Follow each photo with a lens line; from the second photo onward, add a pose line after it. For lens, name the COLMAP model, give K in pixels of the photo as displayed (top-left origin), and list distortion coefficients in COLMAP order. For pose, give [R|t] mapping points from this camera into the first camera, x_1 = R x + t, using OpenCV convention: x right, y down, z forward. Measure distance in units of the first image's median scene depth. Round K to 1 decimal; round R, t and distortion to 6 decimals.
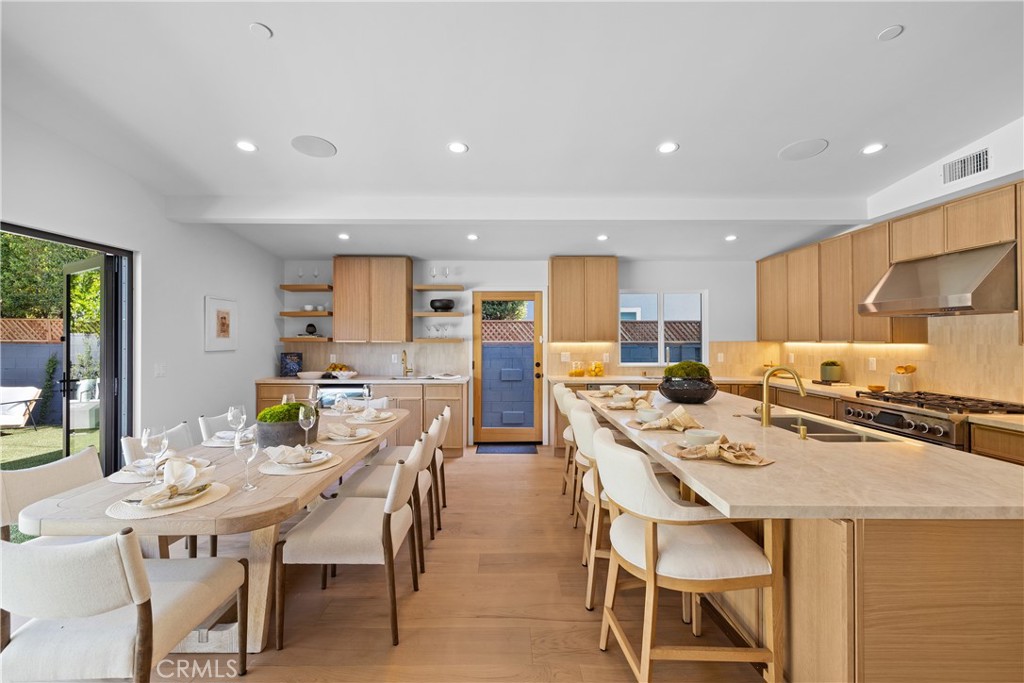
lens RADIAL K [[435.3, 0, 508.2], [0, 435.3, 336.1], [0, 0, 1]] dist [0.001437, 0.000554]
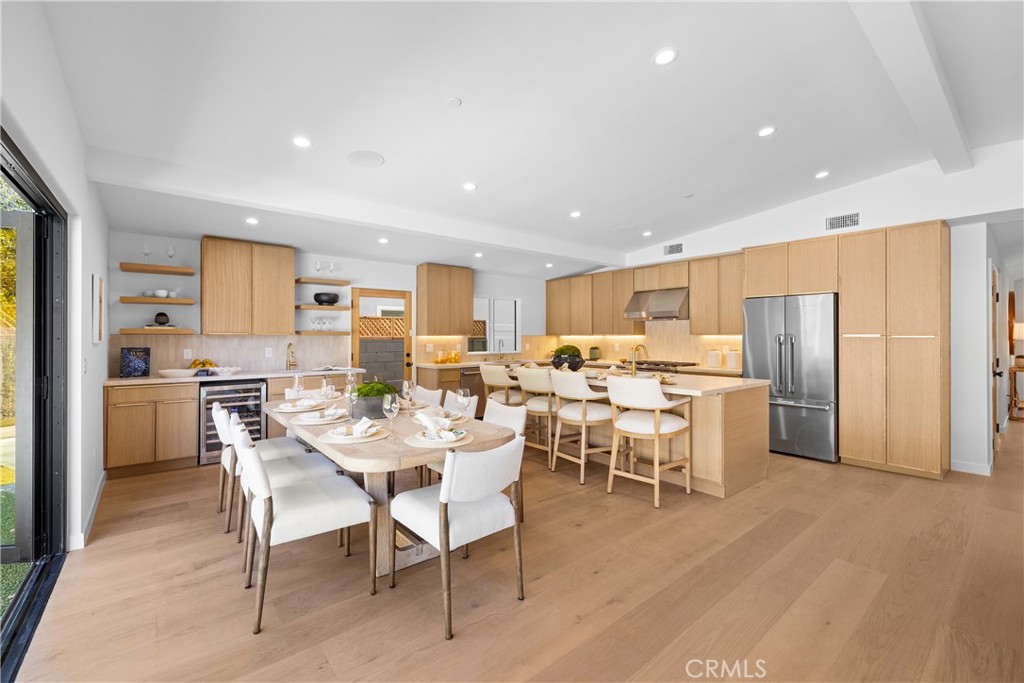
lens RADIAL K [[435.3, 0, 511.2], [0, 435.3, 336.2], [0, 0, 1]] dist [0.001437, 0.000554]
pose [[0.776232, 0.001441, 0.630446, -0.476073], [-0.003095, 0.999994, 0.001525, 0.014249], [-0.630440, -0.003135, 0.776232, -0.070947]]
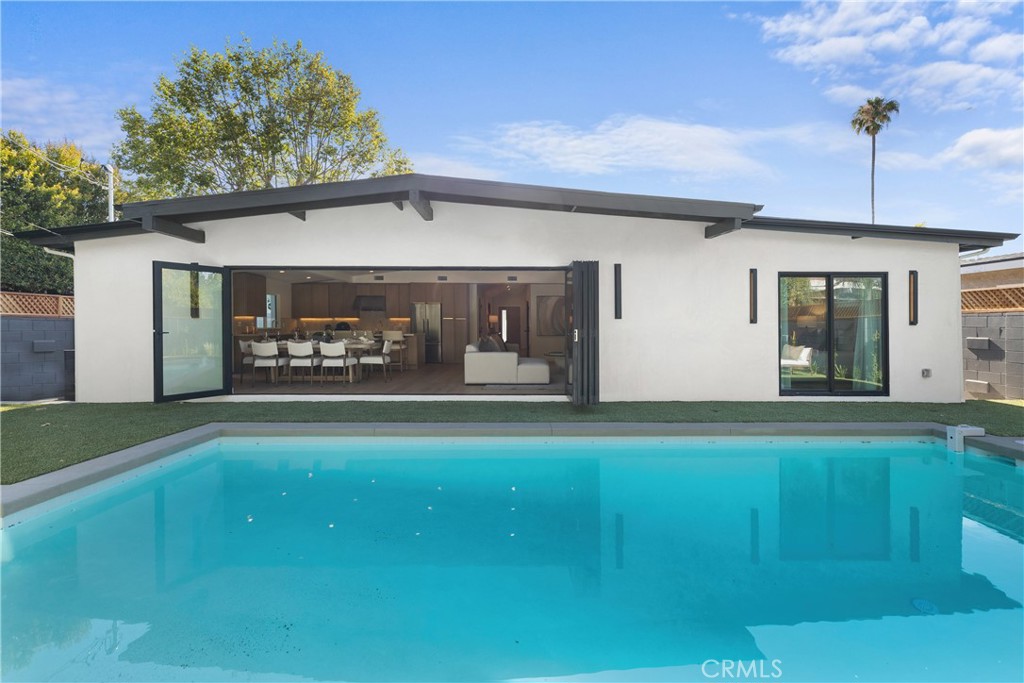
lens RADIAL K [[435.3, 0, 515.8], [0, 435.3, 337.5], [0, 0, 1]] dist [0.001437, 0.000554]
pose [[-0.006615, -0.025481, 0.999653, -1.949647], [-0.007922, 0.999645, 0.025428, 0.055599], [-0.999947, -0.007751, -0.006815, -0.221339]]
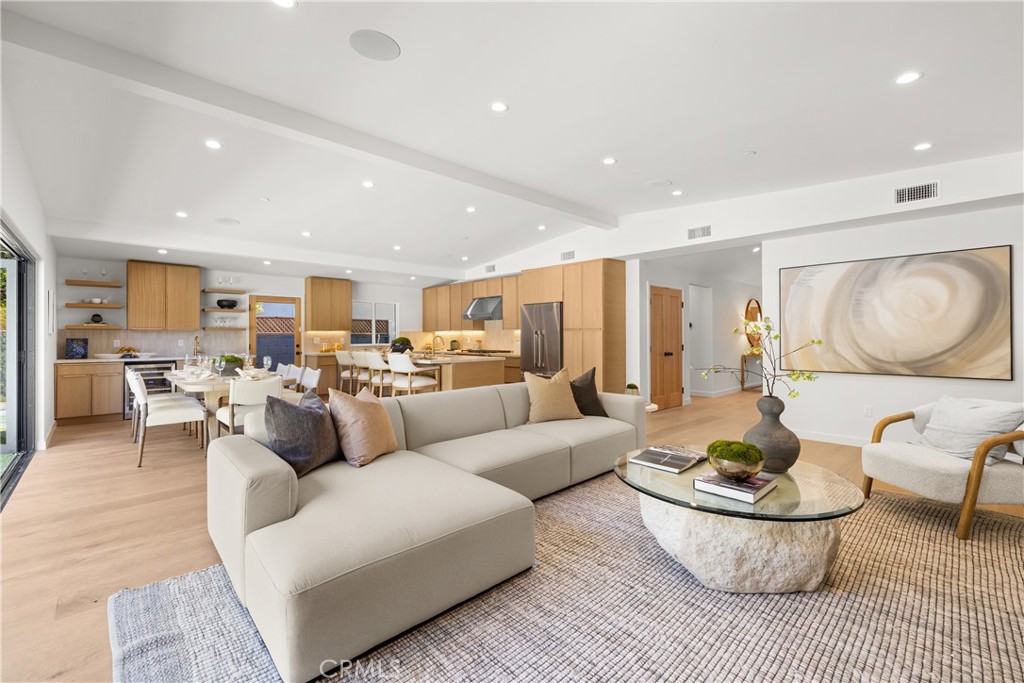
lens RADIAL K [[435.3, 0, 513.6], [0, 435.3, 335.1], [0, 0, 1]] dist [0.001437, 0.000554]
pose [[0.726895, 0.000449, 0.686749, -0.459368], [-0.000310, 1.000000, -0.000326, 0.030311], [-0.686749, 0.000024, 0.726895, -0.671519]]
